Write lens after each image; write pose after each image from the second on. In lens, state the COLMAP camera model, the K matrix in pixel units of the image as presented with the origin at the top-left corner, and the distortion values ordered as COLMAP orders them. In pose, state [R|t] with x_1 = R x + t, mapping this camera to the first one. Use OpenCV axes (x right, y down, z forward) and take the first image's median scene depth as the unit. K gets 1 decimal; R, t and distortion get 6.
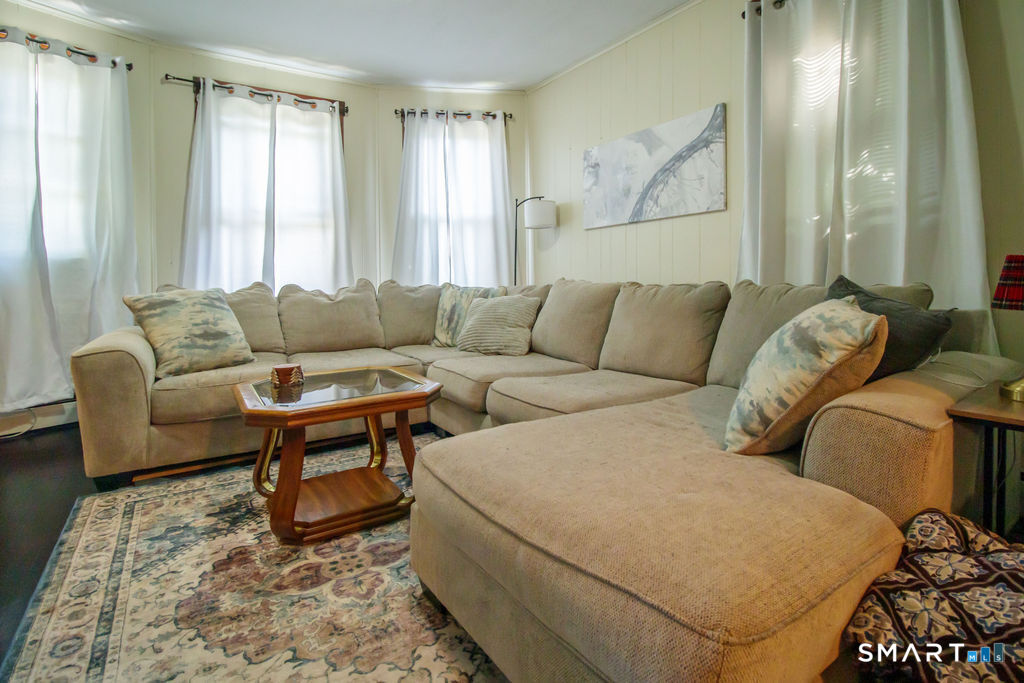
lens RADIAL K [[476.5, 0, 501.7], [0, 476.5, 284.6], [0, 0, 1]] dist [-0.011658, -0.004382]
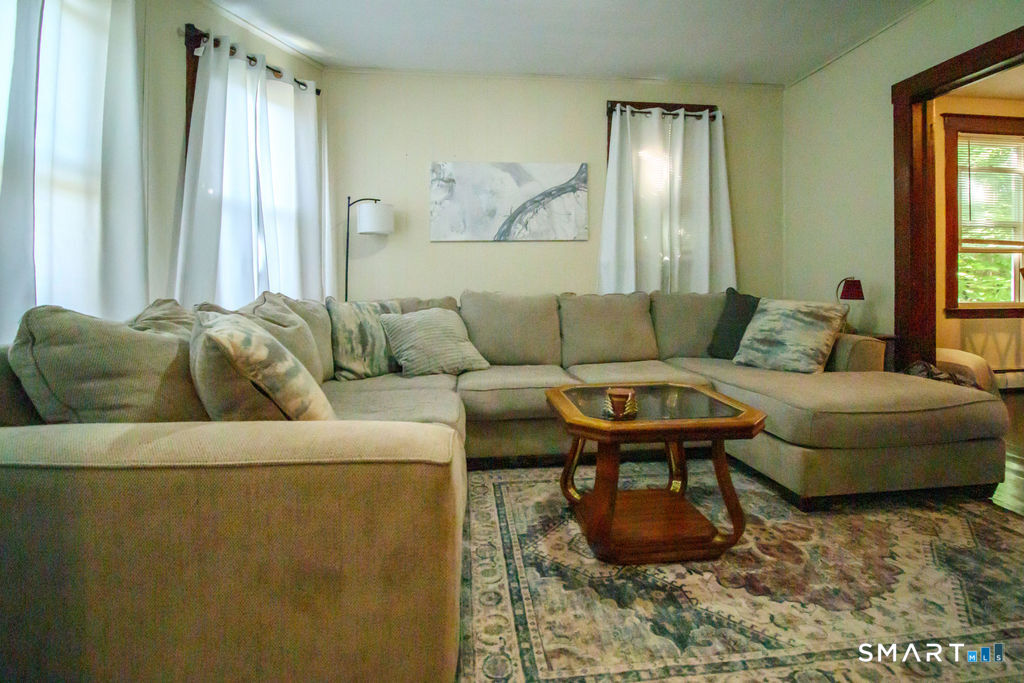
lens RADIAL K [[476.5, 0, 533.2], [0, 476.5, 285.0], [0, 0, 1]] dist [-0.011658, -0.004382]
pose [[0.497761, 0.007229, 0.867284, -0.940317], [0.014432, 0.999758, -0.016617, -0.007053], [-0.867194, 0.020788, 0.497537, 0.516830]]
